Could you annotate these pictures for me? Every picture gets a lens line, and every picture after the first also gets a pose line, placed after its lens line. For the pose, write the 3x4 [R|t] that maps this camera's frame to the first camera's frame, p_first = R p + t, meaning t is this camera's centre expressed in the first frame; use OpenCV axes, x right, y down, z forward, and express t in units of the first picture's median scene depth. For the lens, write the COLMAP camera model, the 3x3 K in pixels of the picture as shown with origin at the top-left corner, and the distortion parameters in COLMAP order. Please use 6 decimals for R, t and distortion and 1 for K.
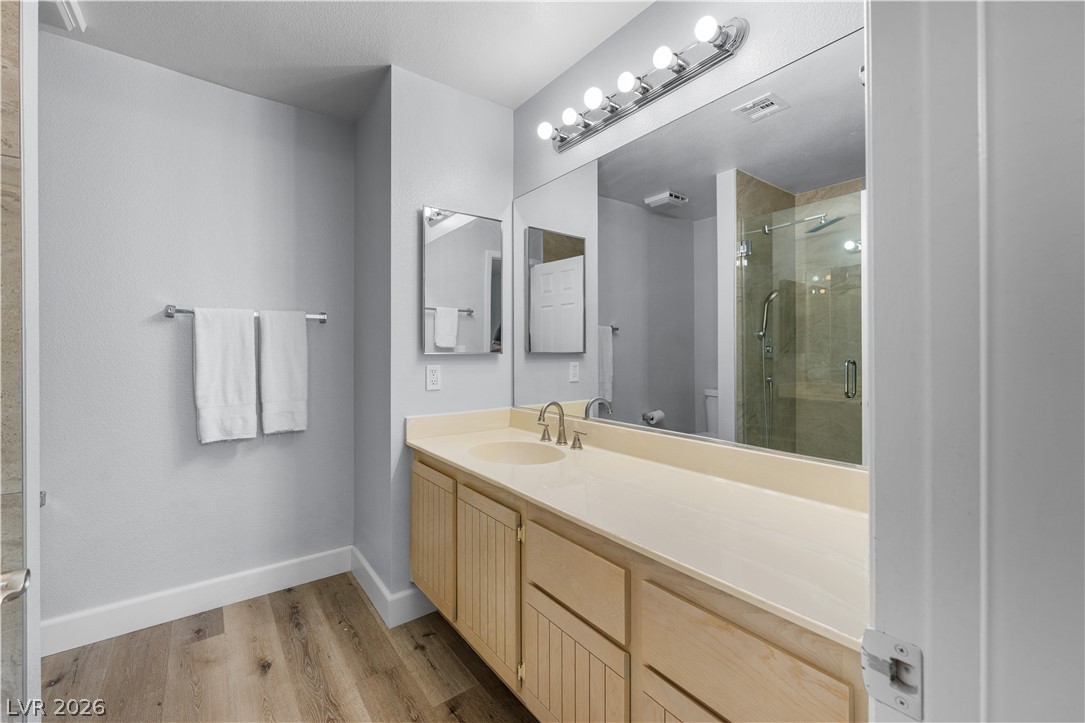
lens RADIAL K [[441.7, 0, 542.5], [0, 441.7, 345.5], [0, 0, 1]] dist [-0.002421, -0.000109]
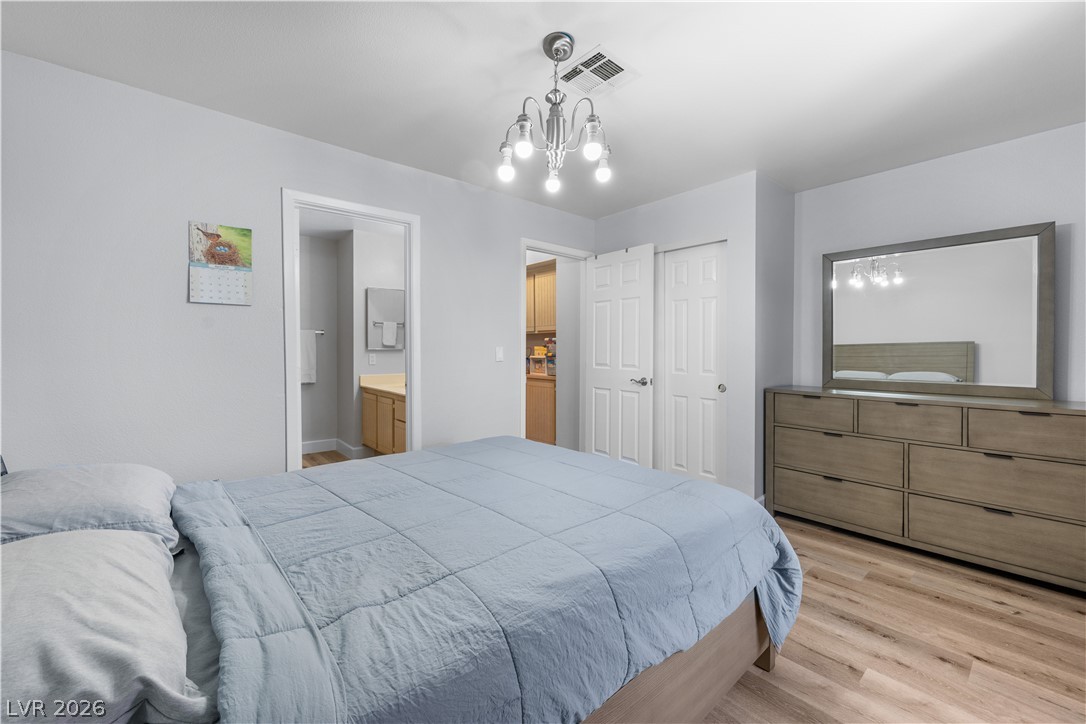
lens RADIAL K [[442.1, 0, 543.0], [0, 442.1, 345.9], [0, 0, 1]] dist [-0.002421, -0.000109]
pose [[0.998274, 0.004620, 0.058542, 0.532067], [-0.005247, 0.999931, 0.010555, -0.029325], [-0.058490, -0.010844, 0.998229, -1.429583]]
